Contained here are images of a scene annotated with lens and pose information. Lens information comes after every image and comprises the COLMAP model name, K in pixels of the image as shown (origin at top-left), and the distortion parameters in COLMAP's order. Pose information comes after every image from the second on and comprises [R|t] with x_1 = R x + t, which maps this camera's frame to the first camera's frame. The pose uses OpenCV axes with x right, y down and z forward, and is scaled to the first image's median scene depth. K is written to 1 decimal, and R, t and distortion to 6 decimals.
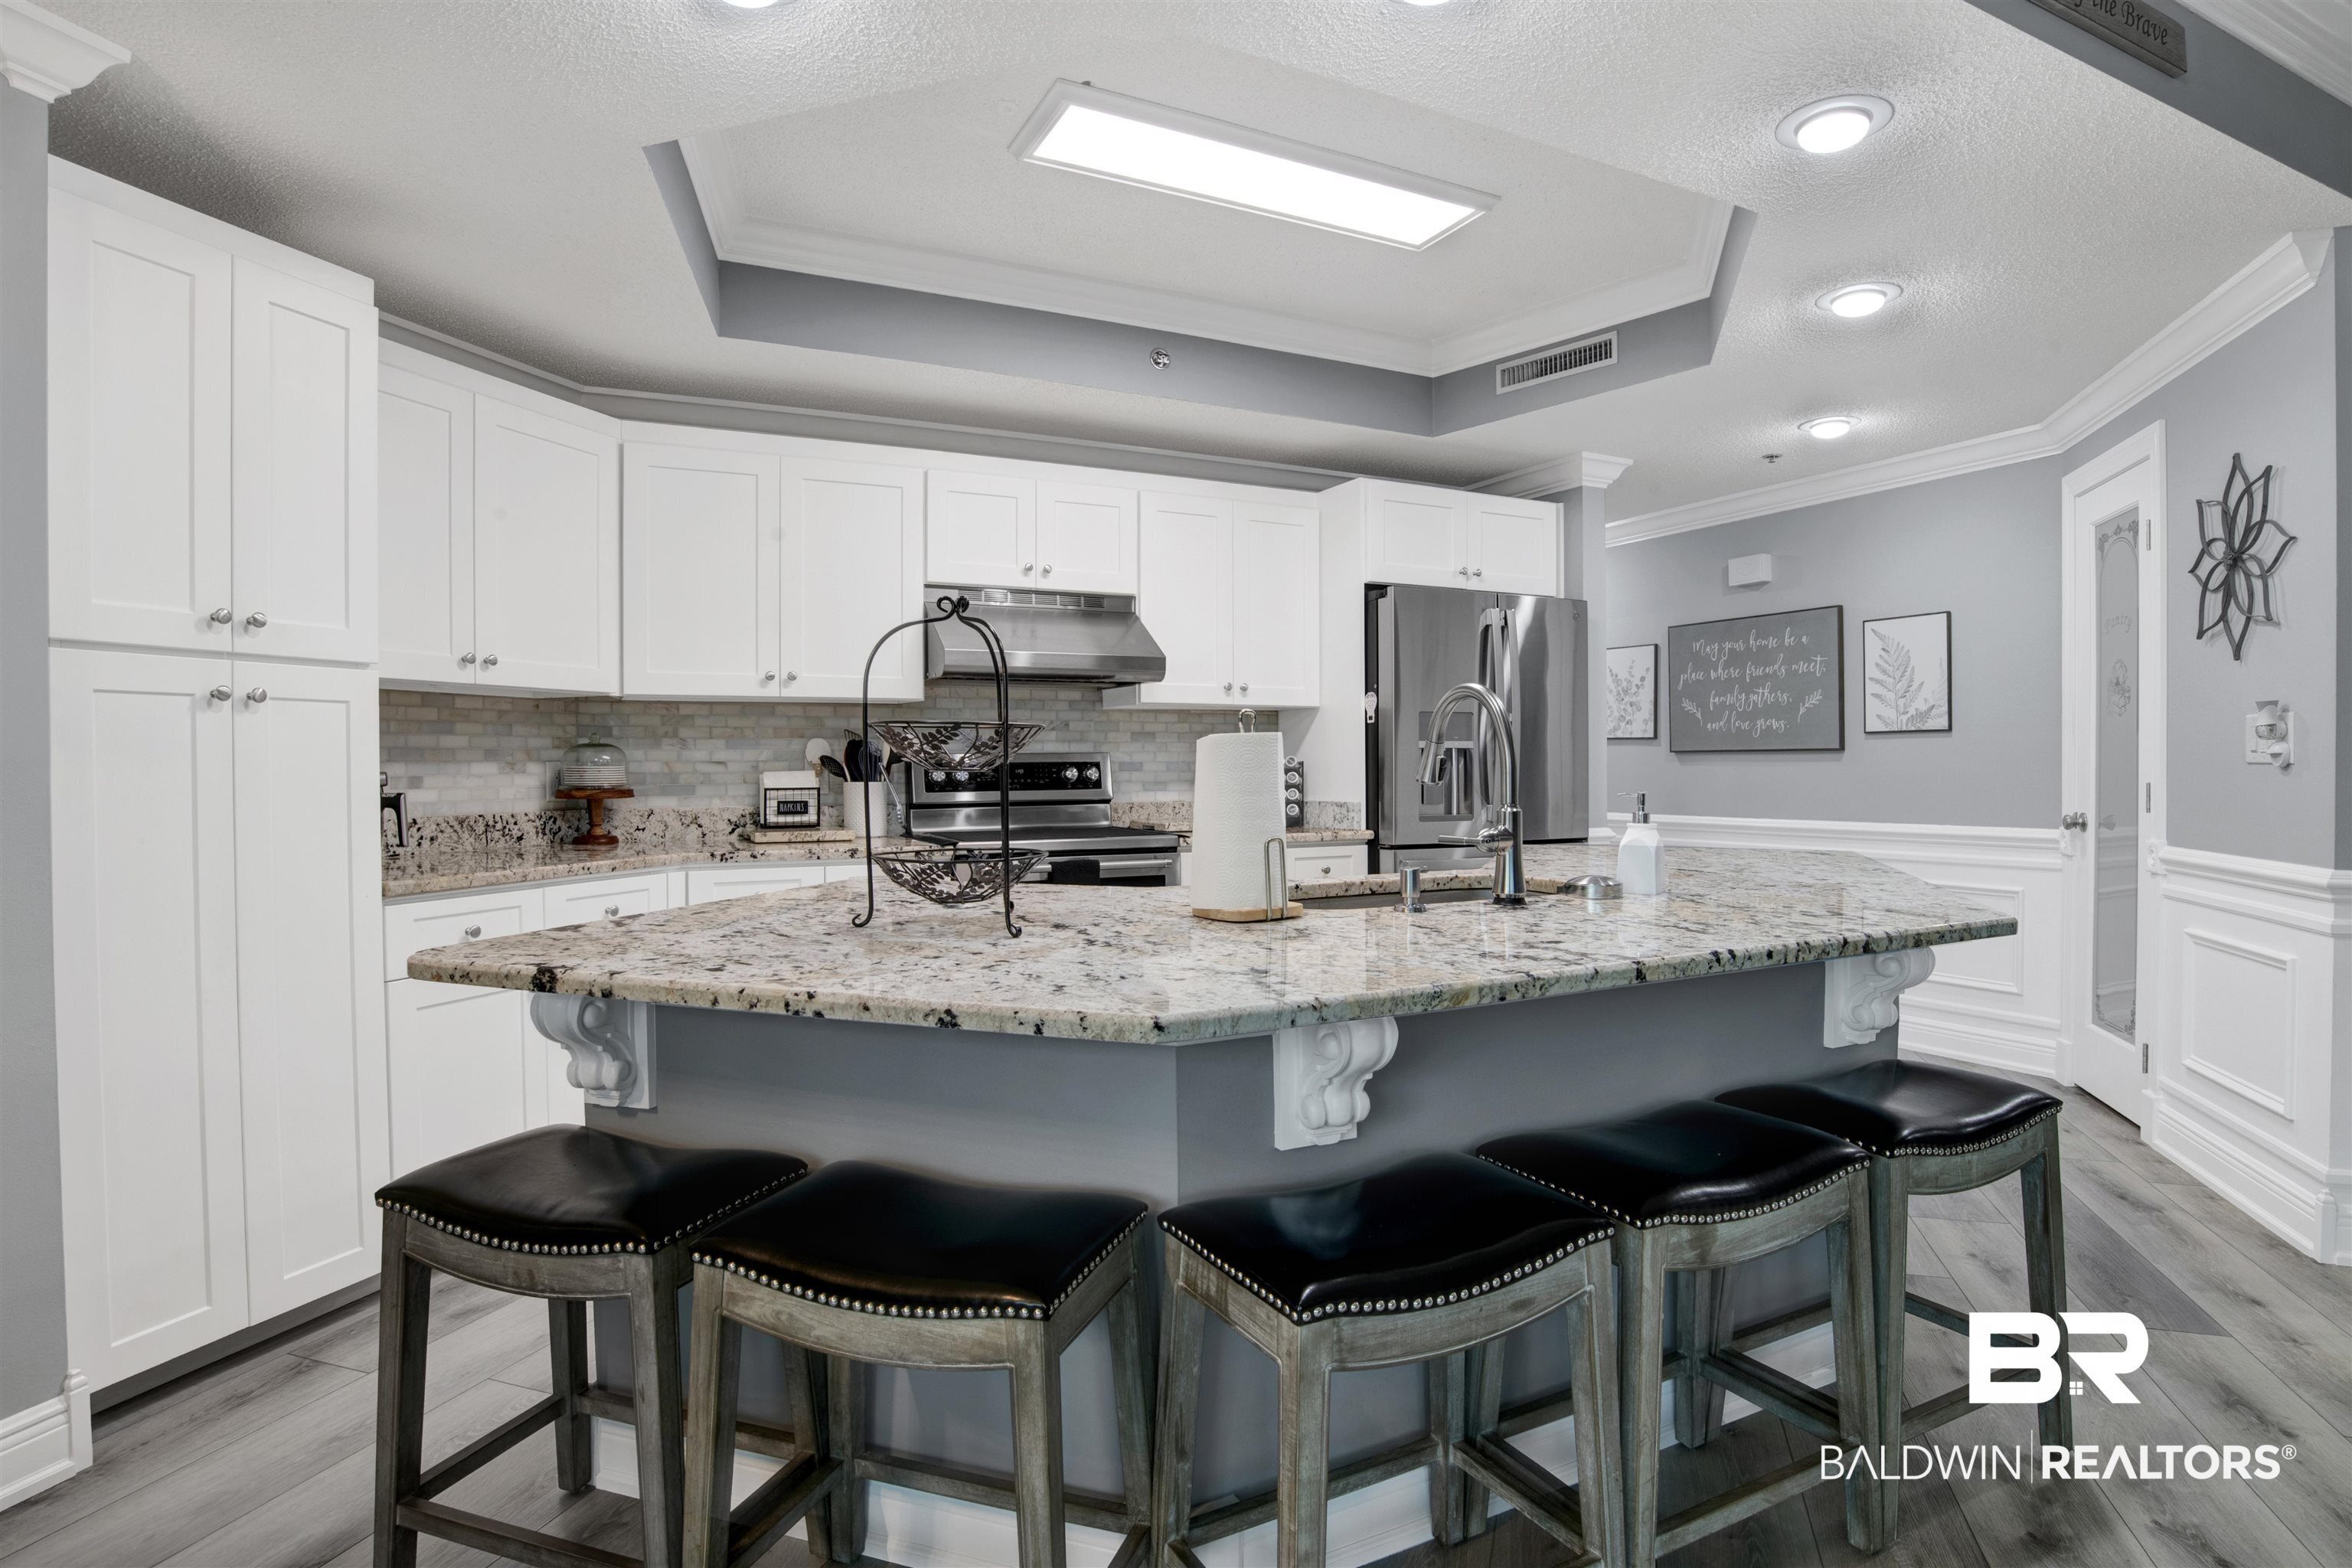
lens RADIAL K [[1245.0, 0, 1180.7], [0, 1245.0, 794.0], [0, 0, 1]] dist [-0.061626, 0.019069]
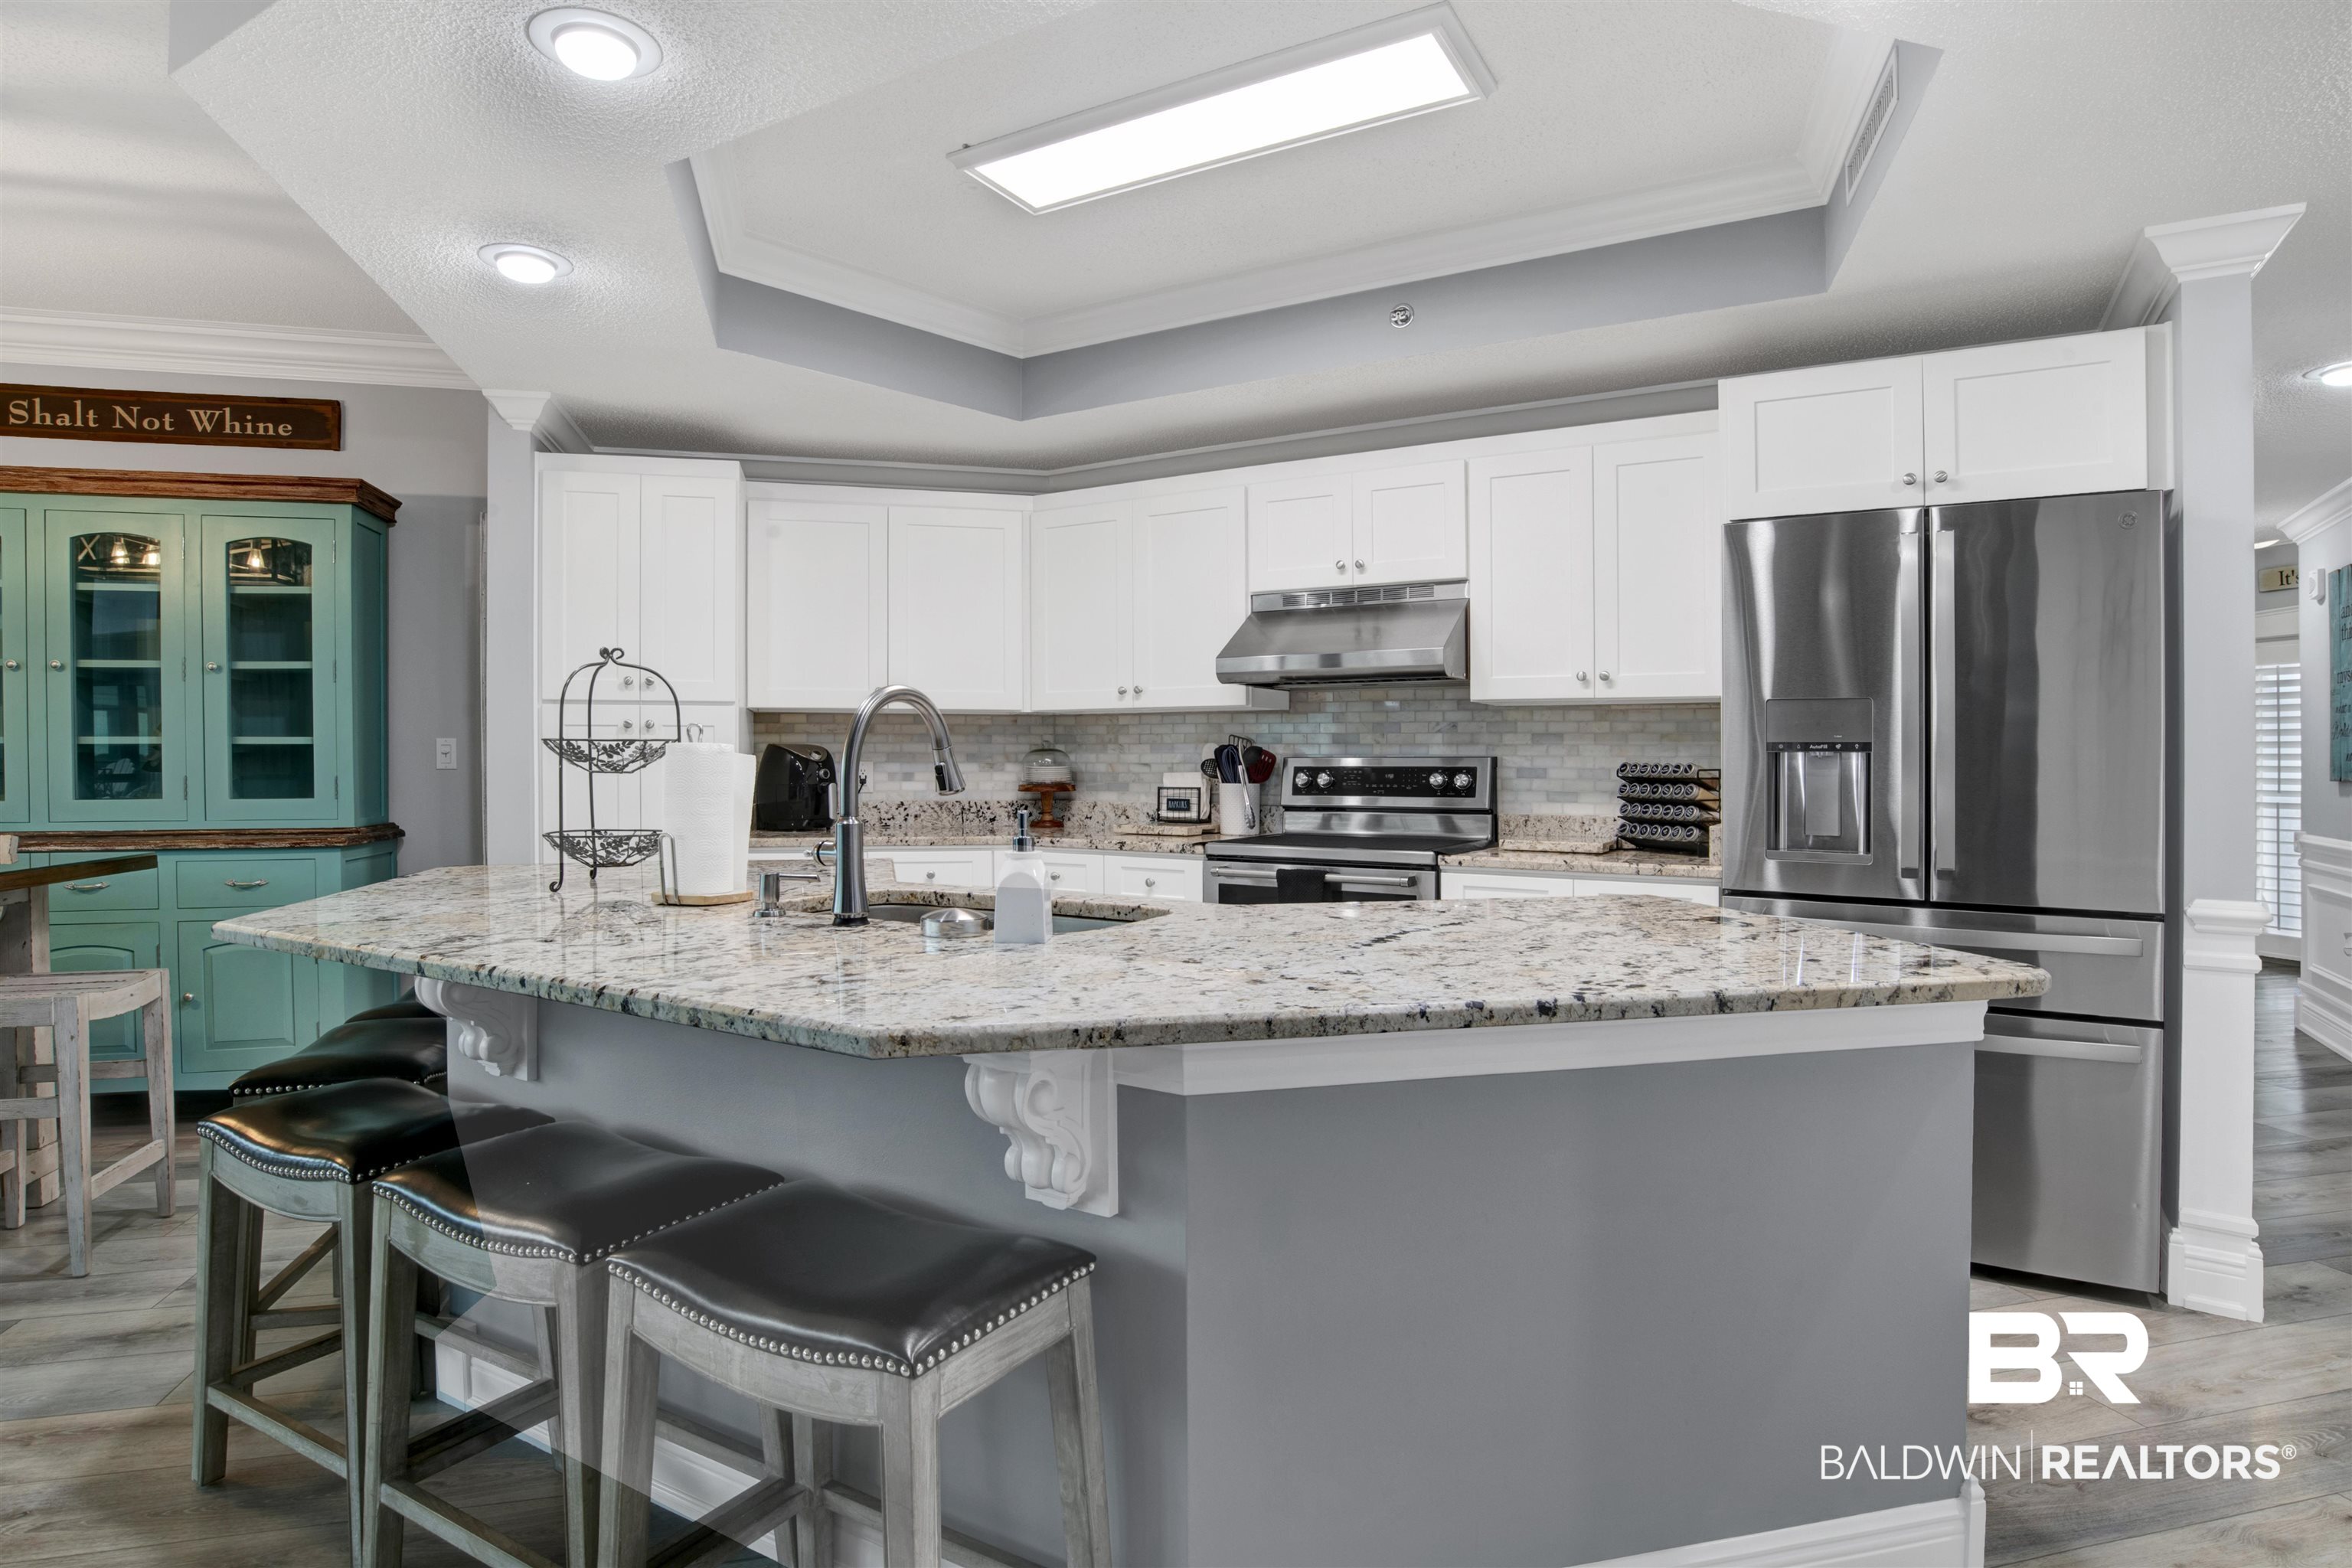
lens RADIAL K [[1245.0, 0, 1164.1], [0, 1245.0, 779.8], [0, 0, 1]] dist [-0.061626, 0.019069]
pose [[0.531902, 0.017523, -0.846624, 0.683912], [-0.026824, 0.999633, 0.003837, -0.017139], [0.846381, 0.020669, 0.532177, 0.412884]]
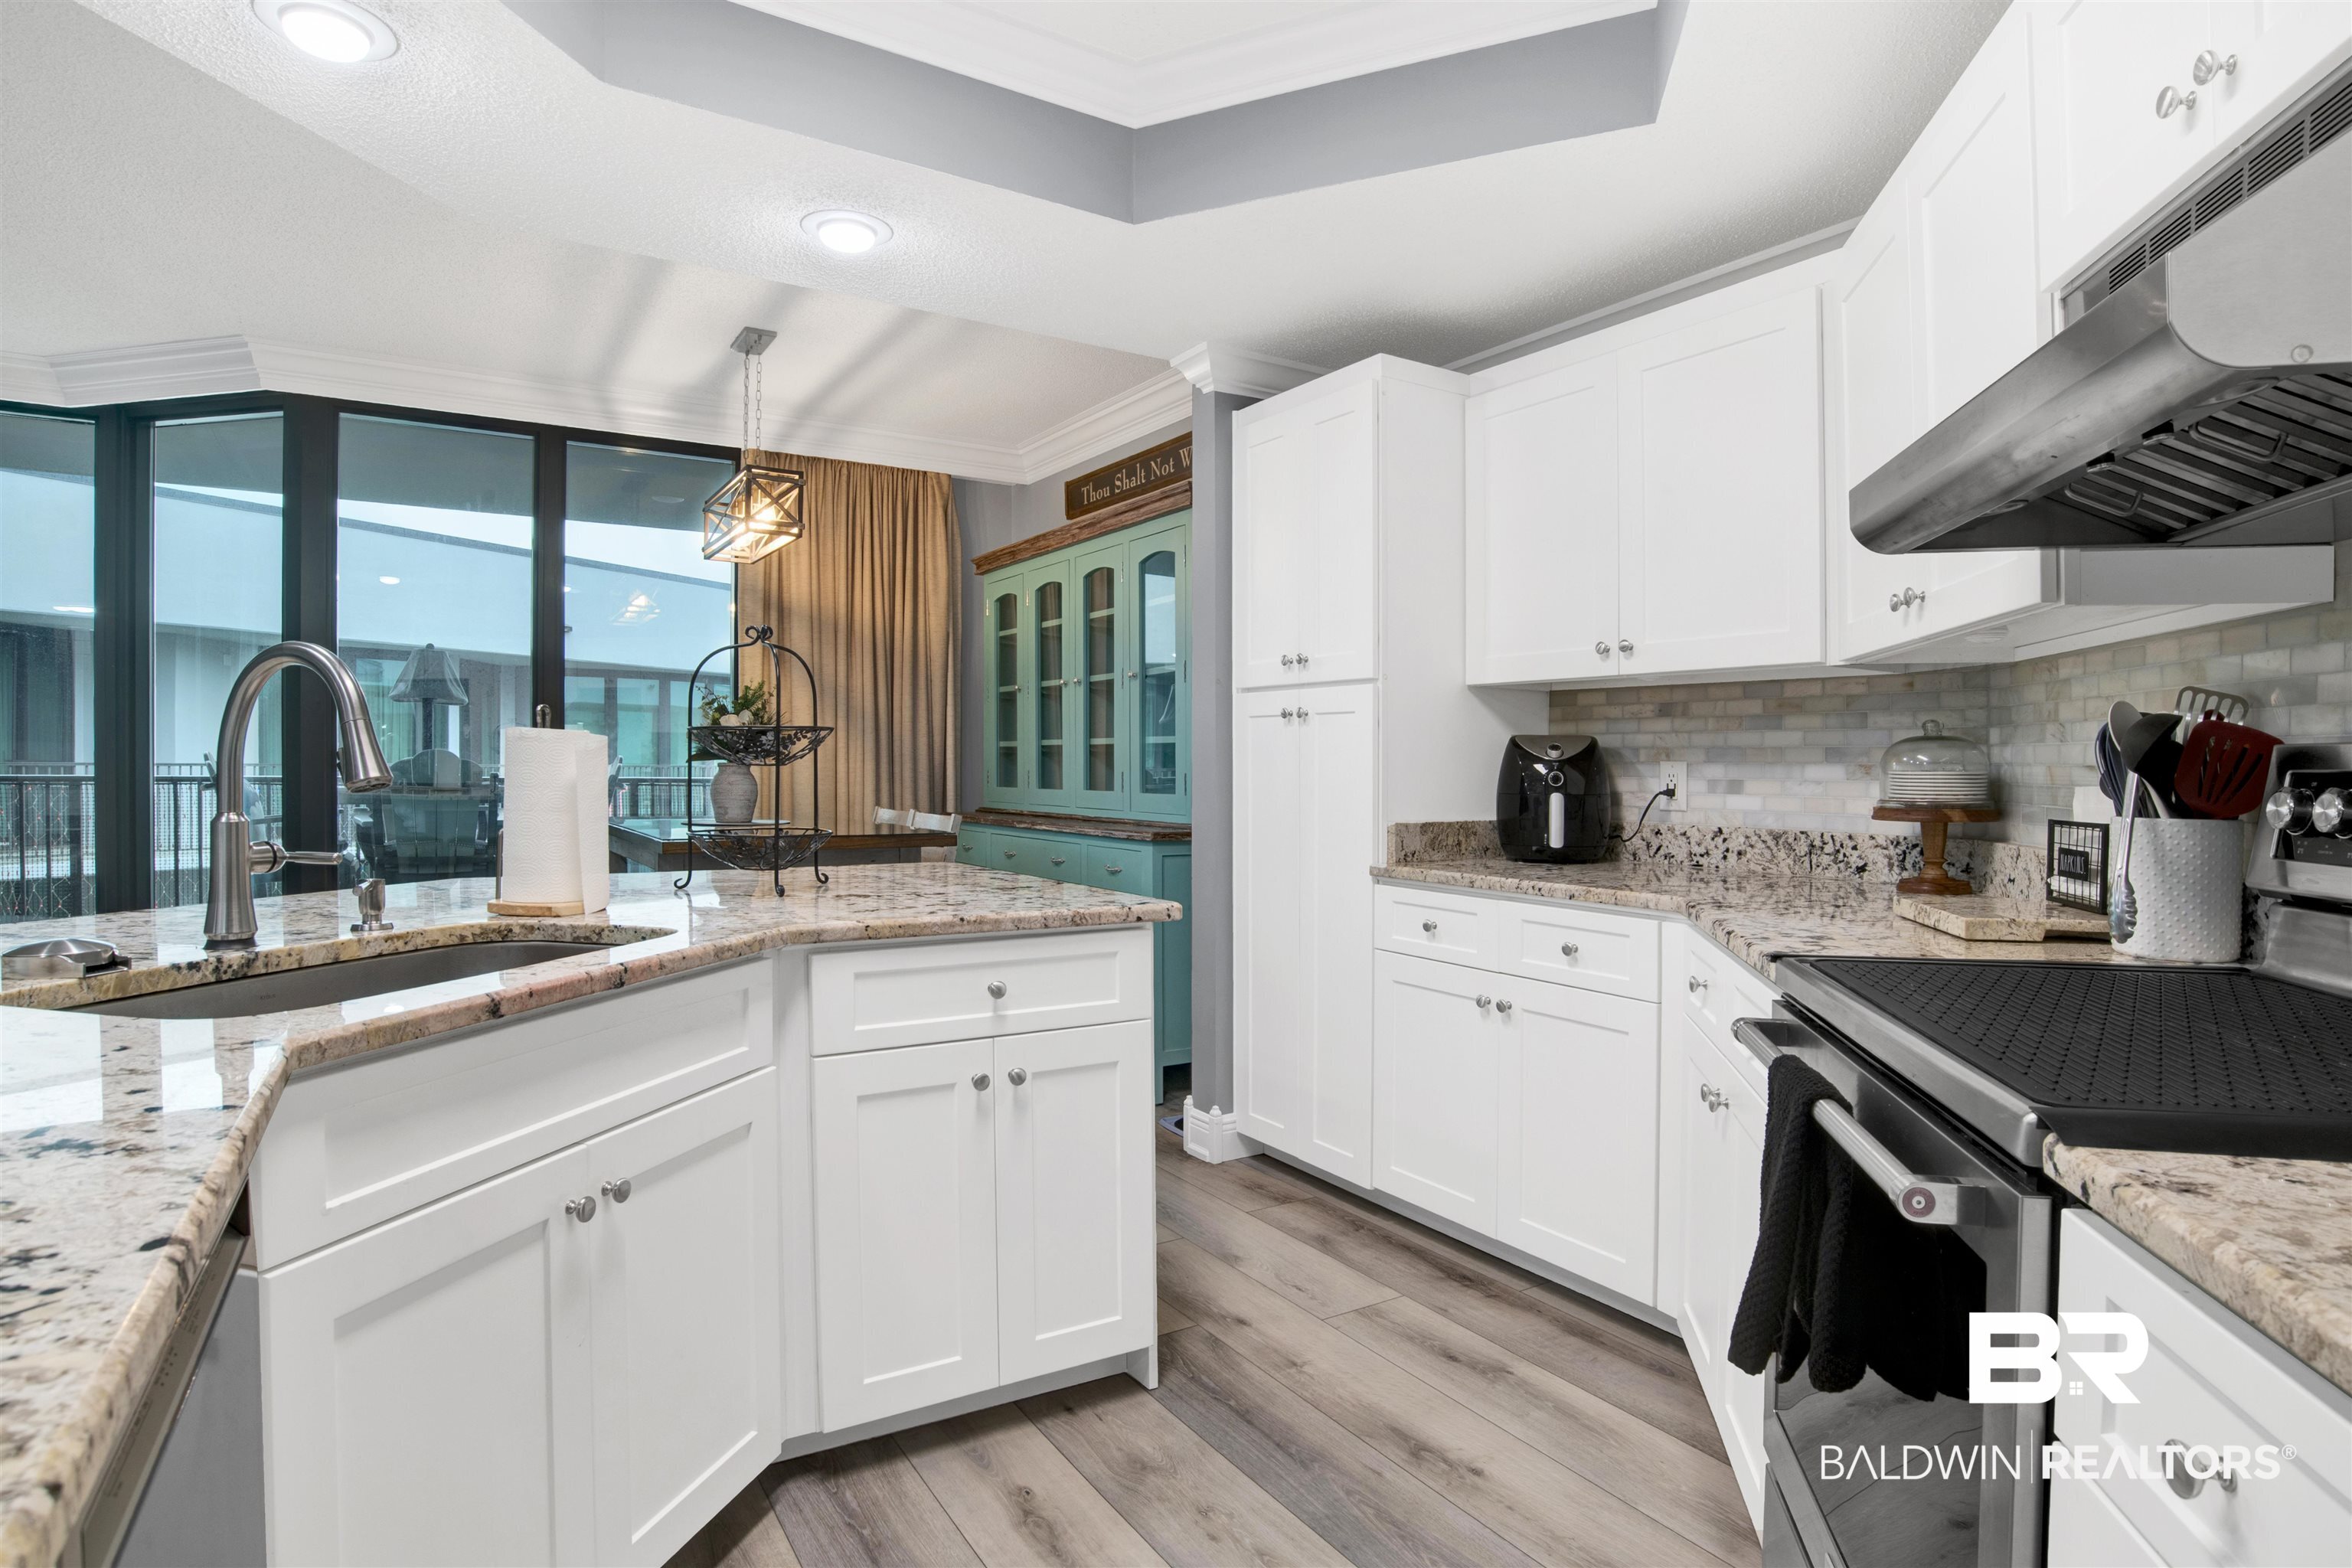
lens RADIAL K [[1245.0, 0, 1214.7], [0, 1245.0, 792.2], [0, 0, 1]] dist [-0.061626, 0.019069]
pose [[-0.629006, 0.016122, -0.777233, 0.254076], [-0.027068, 0.998725, 0.042622, -0.028864], [0.776929, 0.047847, -0.627767, 1.105651]]
